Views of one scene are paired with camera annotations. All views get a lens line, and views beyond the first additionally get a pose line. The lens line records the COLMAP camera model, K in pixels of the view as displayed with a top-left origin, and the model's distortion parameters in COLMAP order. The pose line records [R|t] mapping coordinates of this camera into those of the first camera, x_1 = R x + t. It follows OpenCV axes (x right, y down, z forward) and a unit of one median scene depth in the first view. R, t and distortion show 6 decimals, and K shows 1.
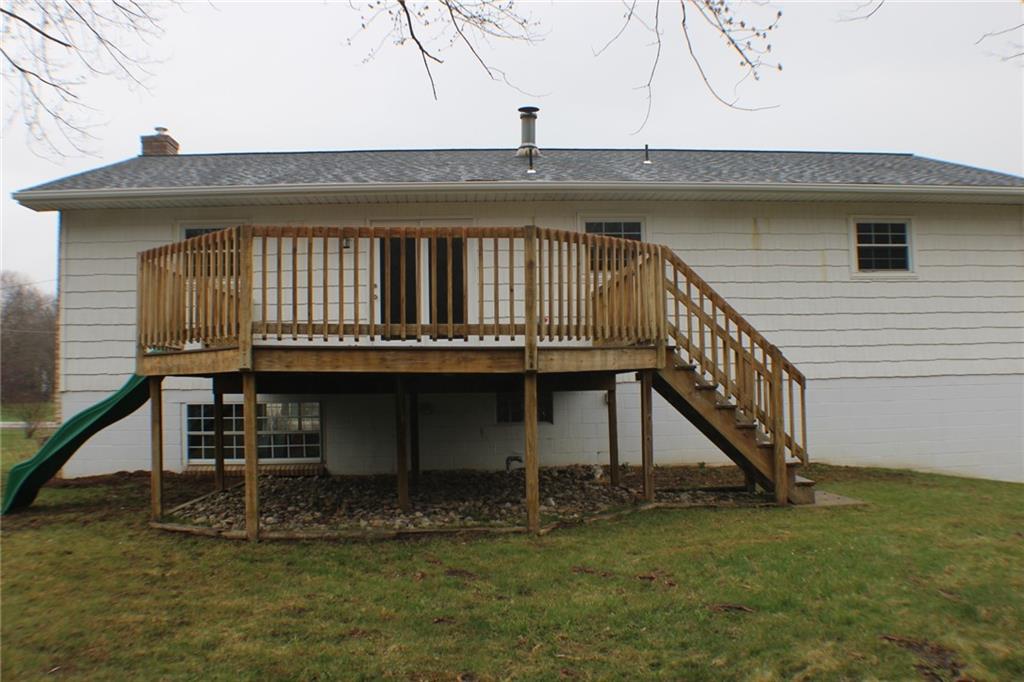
lens RADIAL K [[960.6, 0, 520.0], [0, 960.6, 341.1], [0, 0, 1]] dist [-0.217205, 0.123086]
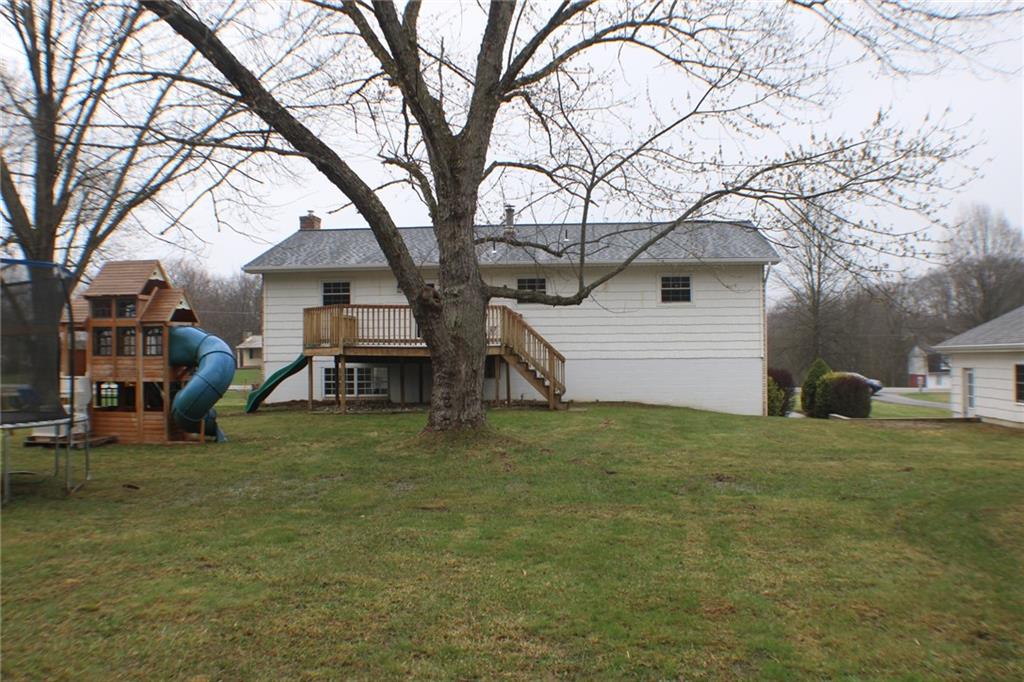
lens RADIAL K [[960.6, 0, 520.0], [0, 960.6, 341.1], [0, 0, 1]] dist [-0.217205, 0.123086]
pose [[0.988154, 0.006487, -0.153329, 0.409968], [-0.002039, 0.999573, 0.029146, -0.057035], [0.153452, -0.028488, 0.987745, -1.054325]]
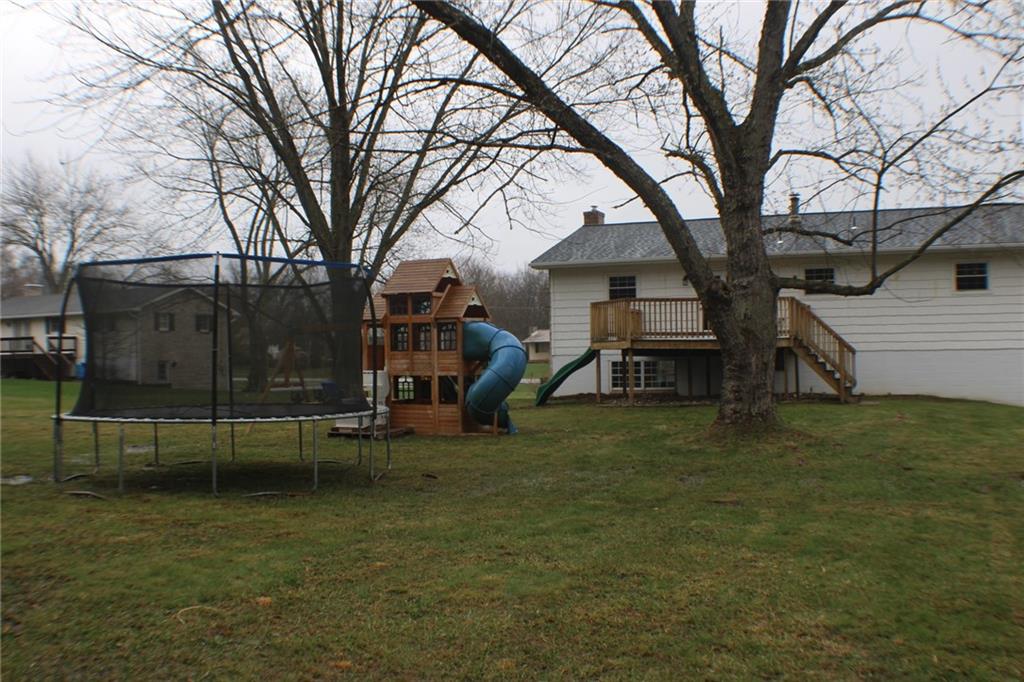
lens RADIAL K [[960.6, 0, 520.0], [0, 960.6, 341.1], [0, 0, 1]] dist [-0.217205, 0.123086]
pose [[0.901586, -0.000439, -0.432599, 0.401992], [0.016854, 0.999276, 0.034112, -0.057152], [0.432271, -0.038046, 0.900941, -1.058480]]
